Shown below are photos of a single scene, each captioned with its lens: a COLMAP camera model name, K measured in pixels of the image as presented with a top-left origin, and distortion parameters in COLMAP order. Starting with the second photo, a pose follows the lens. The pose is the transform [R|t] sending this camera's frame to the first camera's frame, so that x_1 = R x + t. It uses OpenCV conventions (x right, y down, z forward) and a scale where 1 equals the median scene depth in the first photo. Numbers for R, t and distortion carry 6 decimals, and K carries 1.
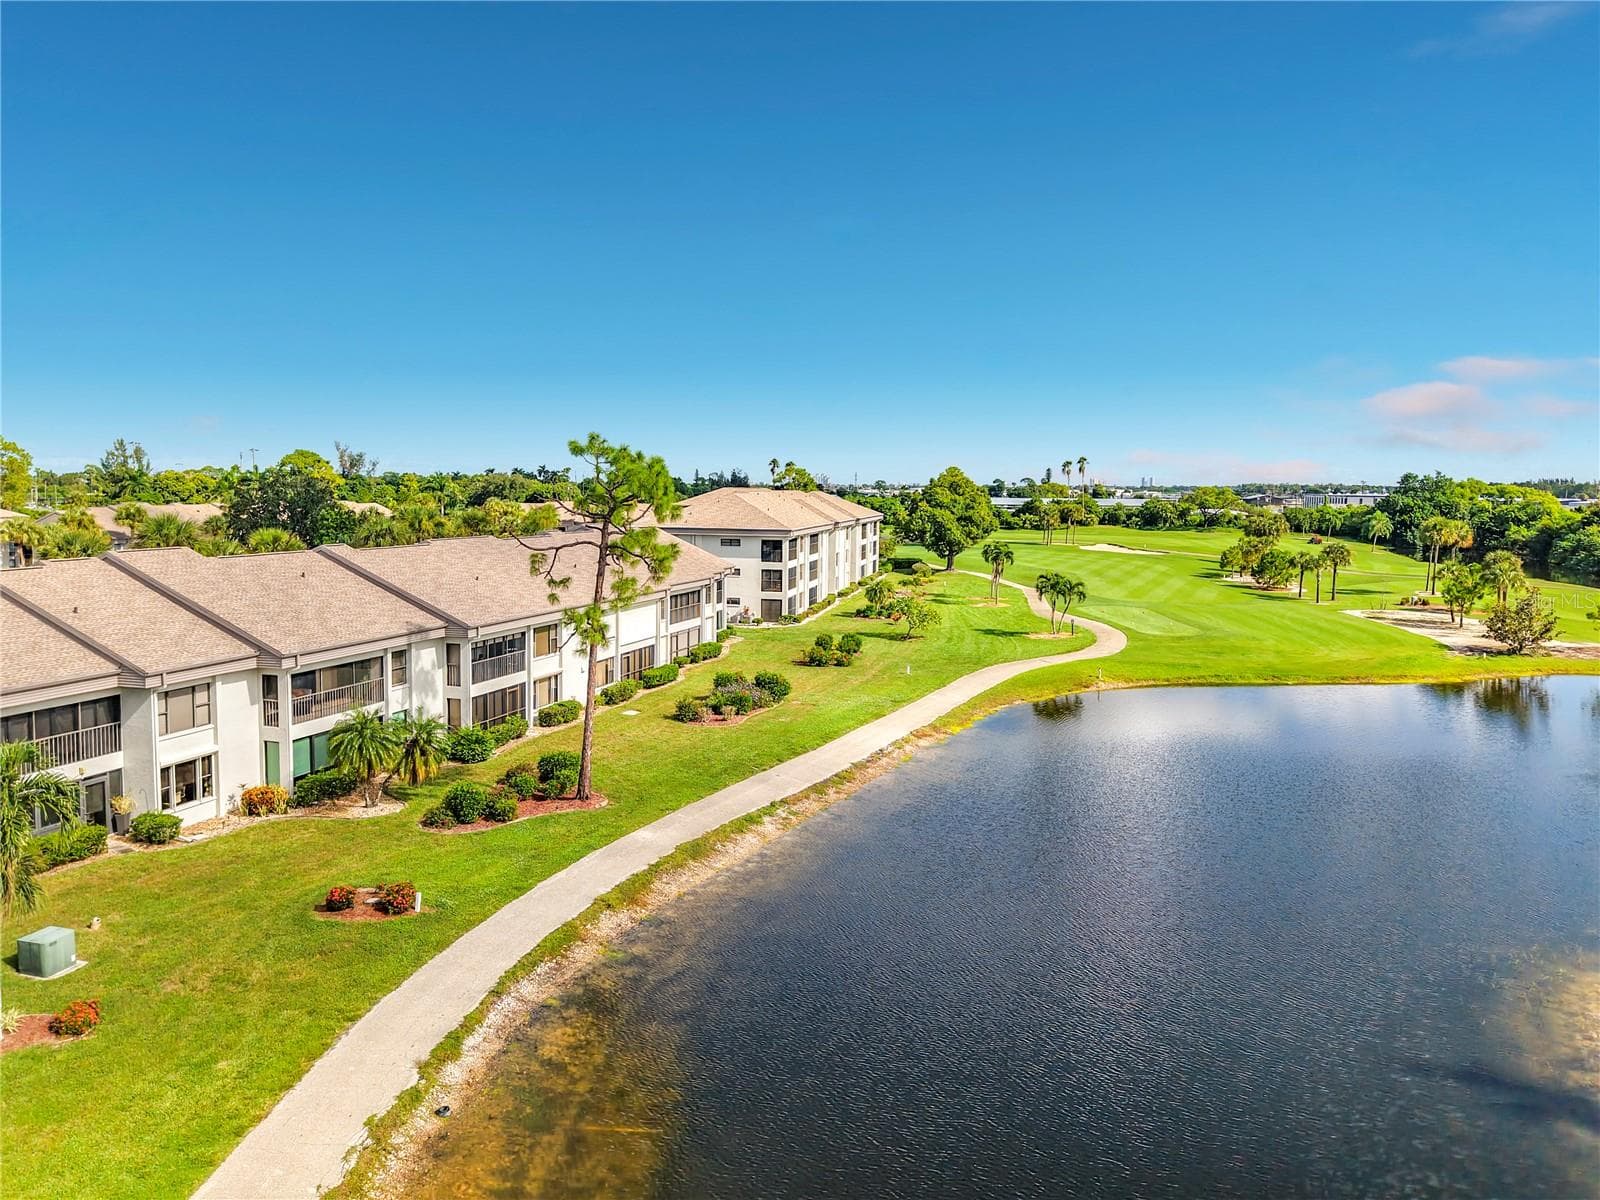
lens RADIAL K [[1089.8, 0, 800.0], [0, 1089.8, 600.0], [0, 0, 1]] dist [0.038059, -0.048811]
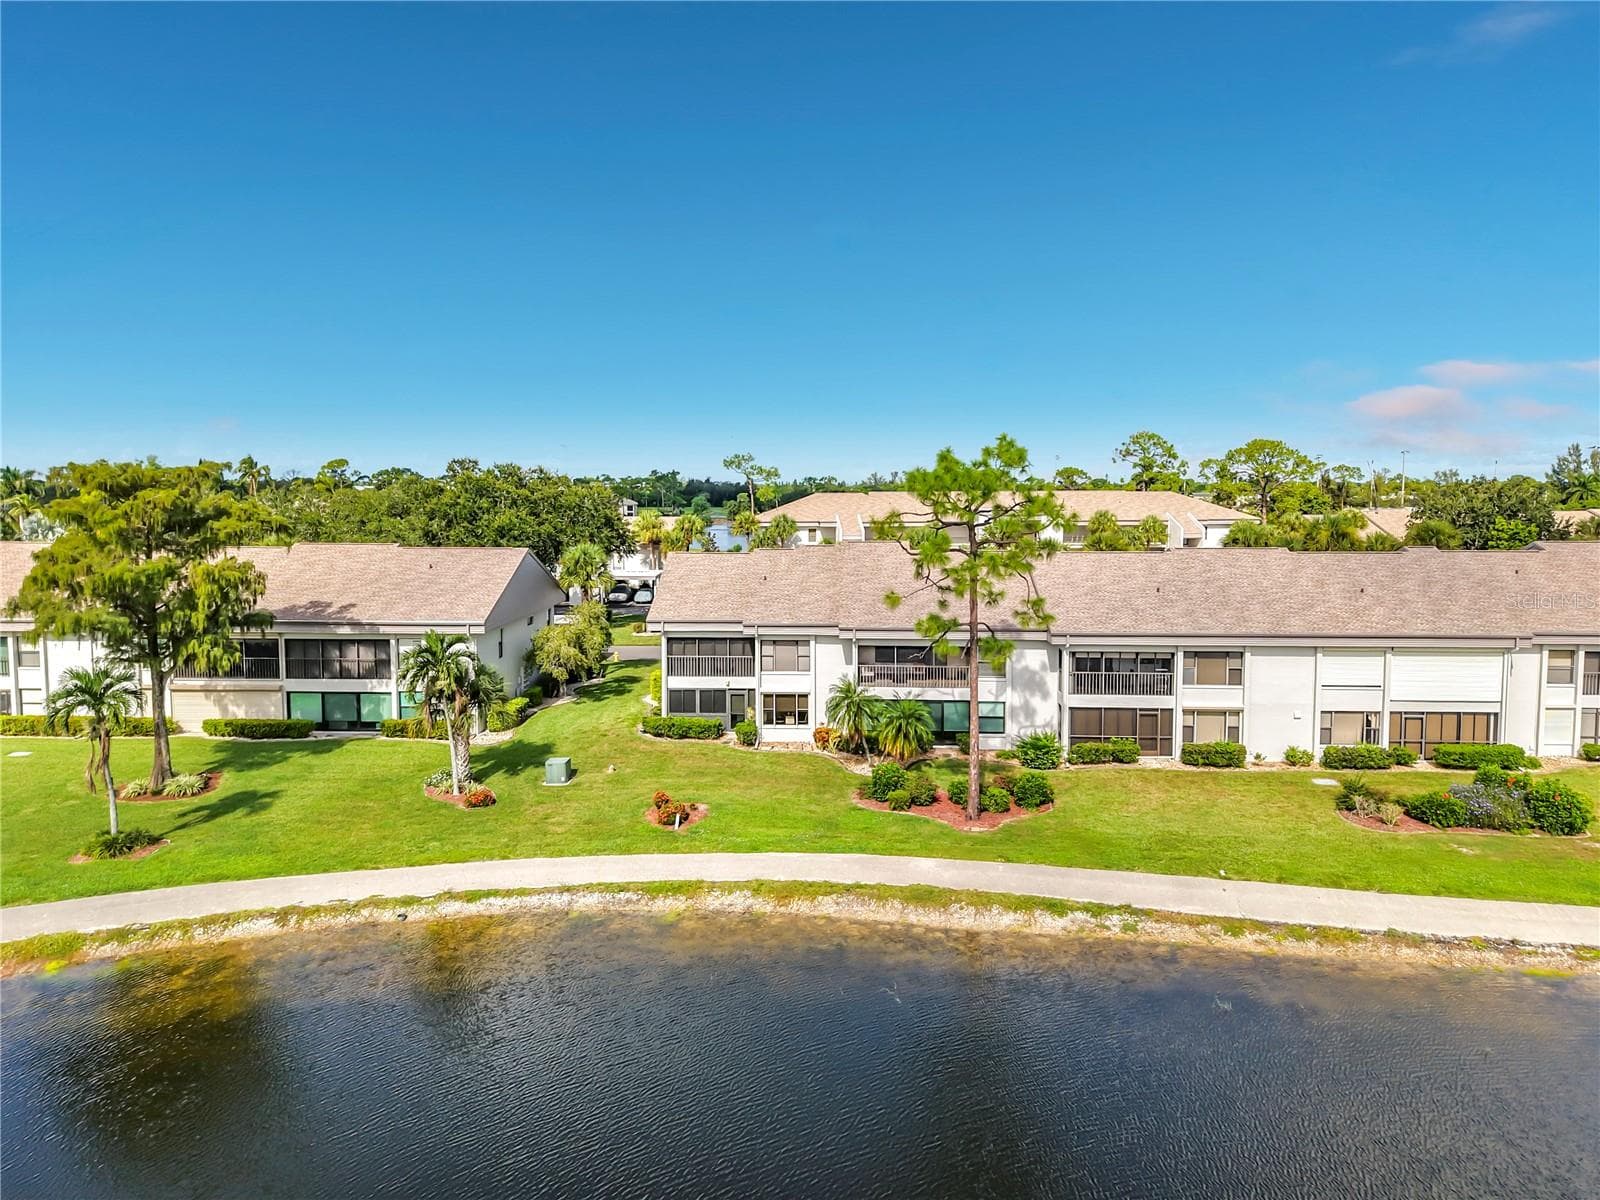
lens RADIAL K [[1073.2, 0, 808.1], [0, 1073.2, 587.3], [0, 0, 1]] dist [0.079590, -0.102377]
pose [[0.294106, 0.086801, -0.951823, 0.683958], [-0.103039, 0.992943, 0.058712, -0.062321], [0.950202, 0.080808, 0.300974, 0.613702]]
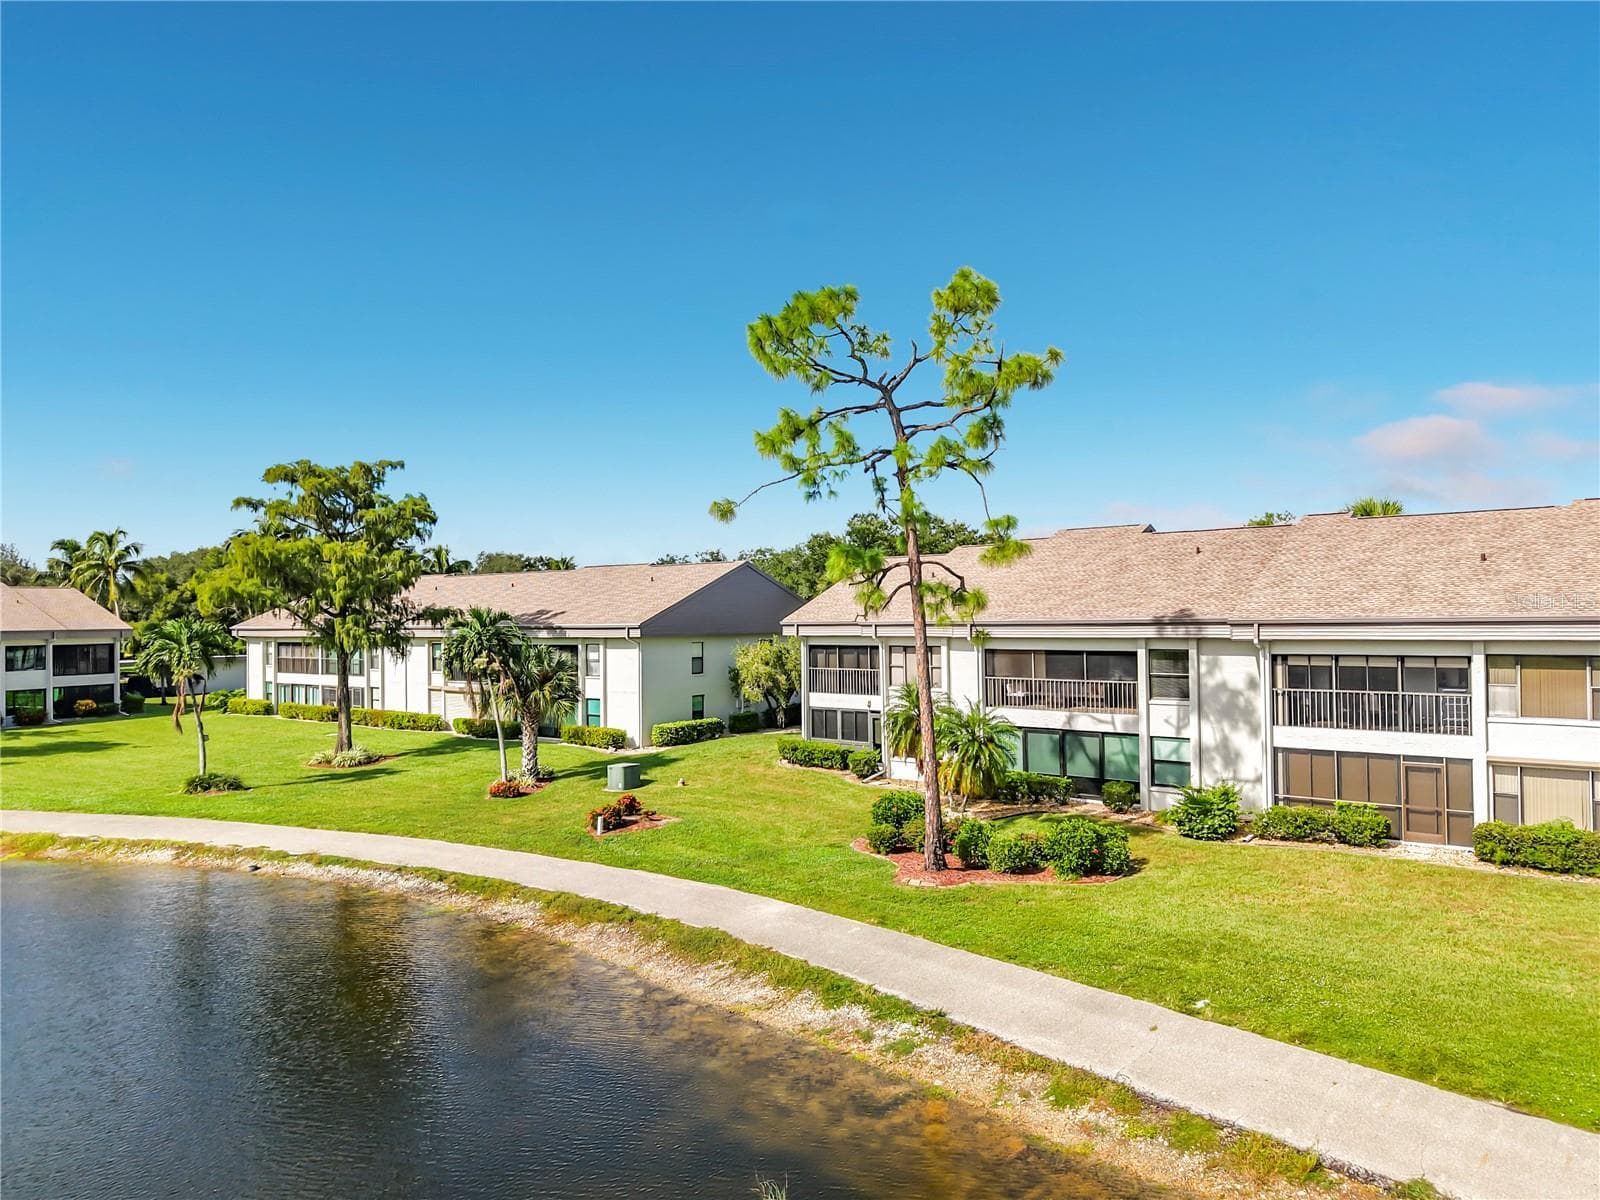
lens RADIAL K [[1089.8, 0, 800.0], [0, 1089.8, 600.0], [0, 0, 1]] dist [0.038059, -0.048811]
pose [[-0.327405, -0.013152, -0.944793, 0.435438], [-0.090526, 0.995740, 0.017509, 0.030459], [0.940538, 0.091260, -0.327201, 1.206363]]
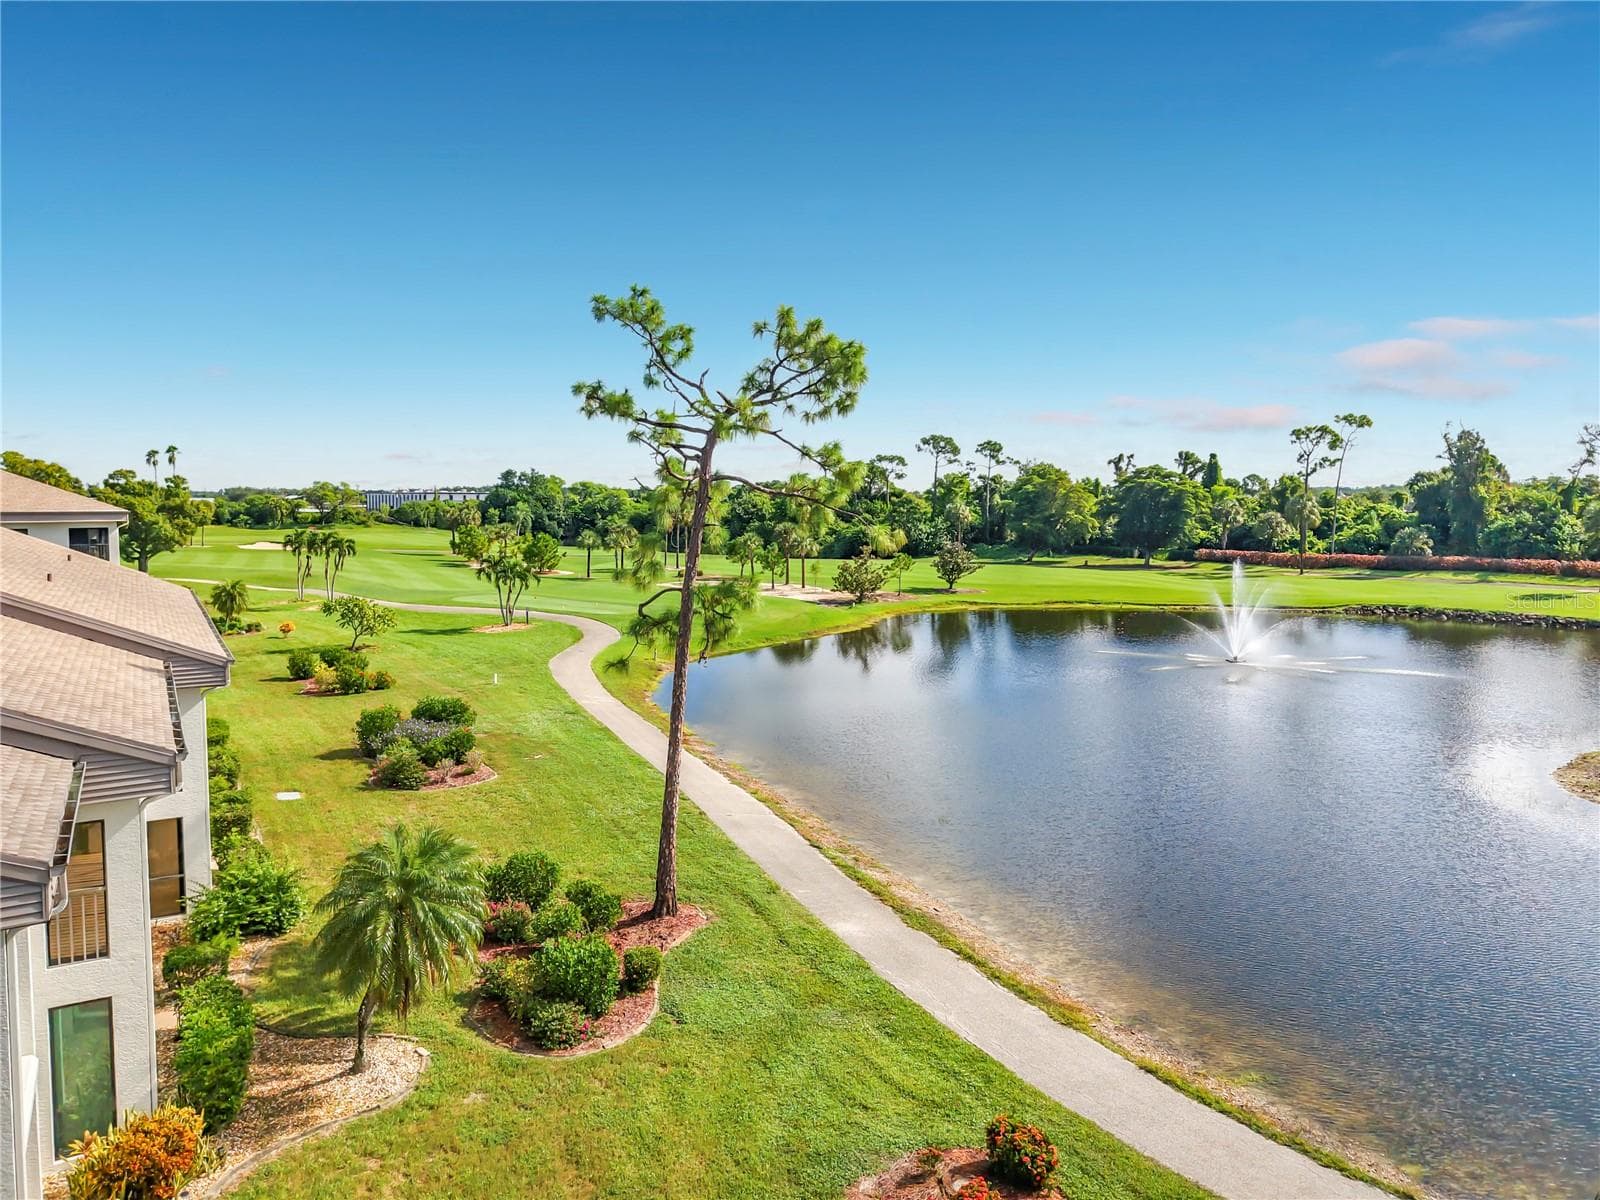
lens RADIAL K [[1086.6, 0, 809.9], [0, 1086.6, 609.2], [0, 0, 1]] dist [0.012973, -0.001303]
pose [[0.633688, -0.085977, 0.768796, -0.644897], [0.082023, 0.995670, 0.043742, -0.005576], [-0.769228, 0.035340, 0.637996, 0.598850]]
